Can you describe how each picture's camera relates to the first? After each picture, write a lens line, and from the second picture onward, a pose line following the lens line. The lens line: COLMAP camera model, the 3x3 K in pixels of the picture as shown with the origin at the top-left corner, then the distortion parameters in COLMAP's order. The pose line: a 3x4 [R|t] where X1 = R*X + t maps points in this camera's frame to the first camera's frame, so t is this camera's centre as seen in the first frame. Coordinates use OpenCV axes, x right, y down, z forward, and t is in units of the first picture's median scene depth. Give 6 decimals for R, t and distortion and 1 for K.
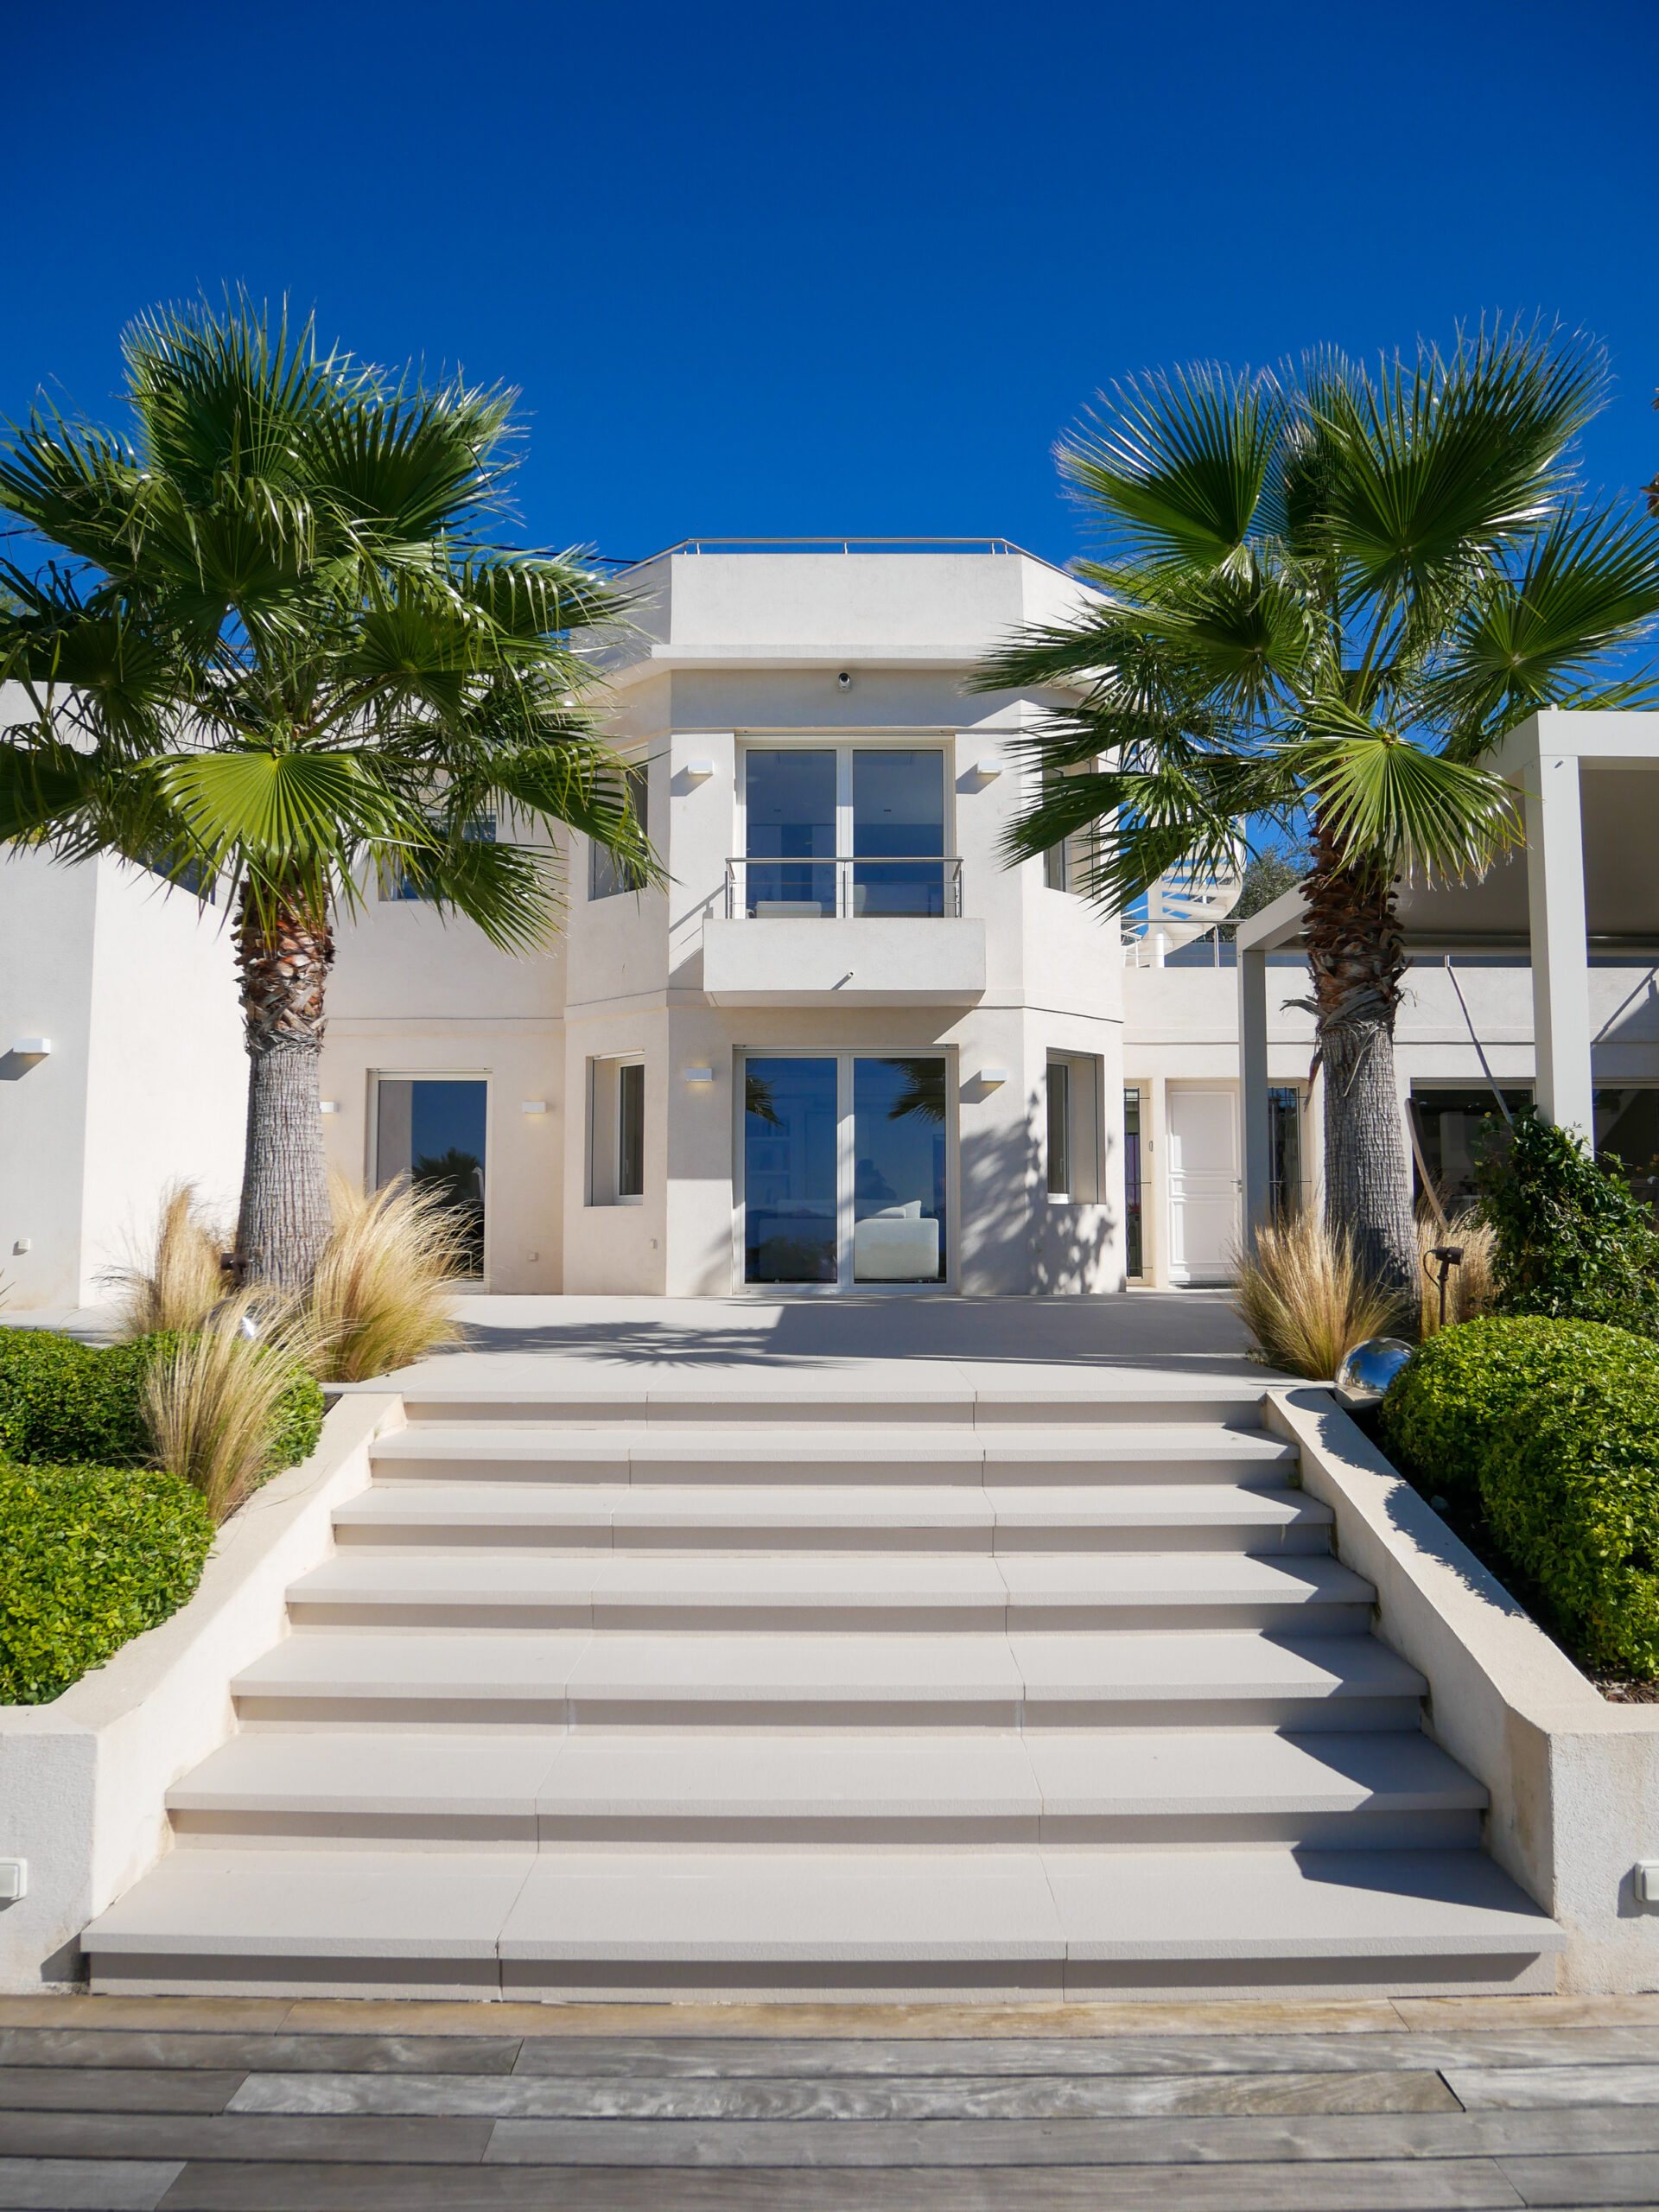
lens RADIAL K [[1603.0, 0, 825.3], [0, 1603.0, 1121.4], [0, 0, 1]] dist [-0.074935, 0.031293]
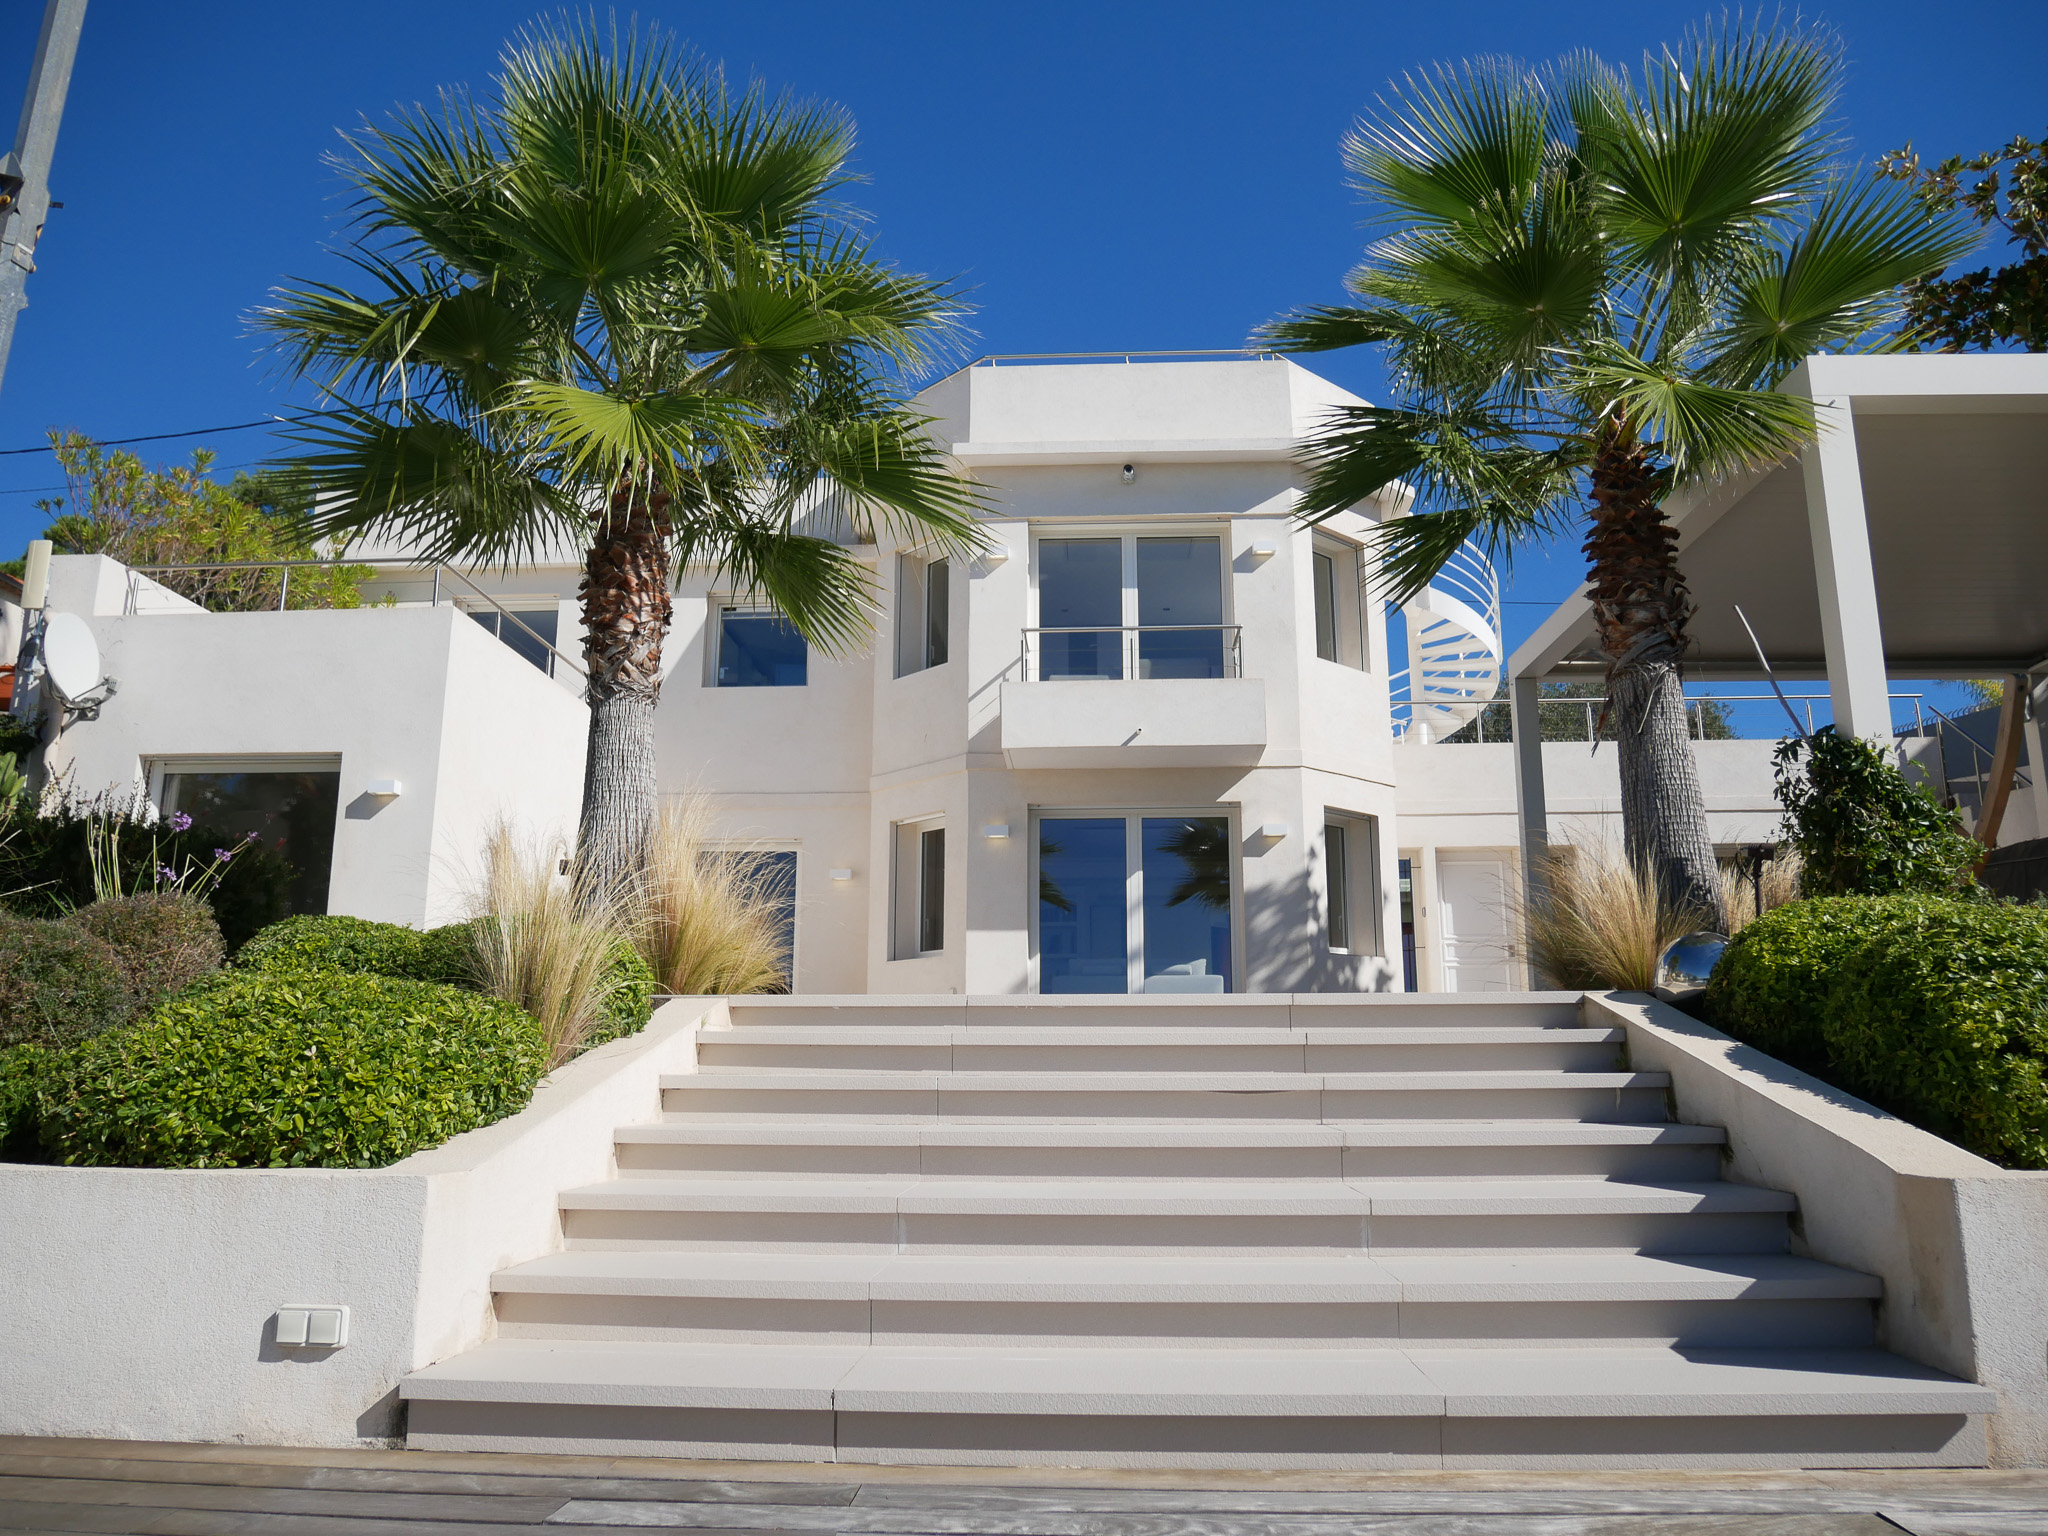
lens RADIAL K [[1484.2, 0, 1019.1], [0, 1484.2, 756.6], [0, 0, 1]] dist [-0.074935, 0.031293]
pose [[0.998452, -0.007995, -0.055051, -0.024338], [0.000764, 0.991498, -0.130120, 0.136885], [0.055623, 0.129877, 0.989969, 0.046514]]
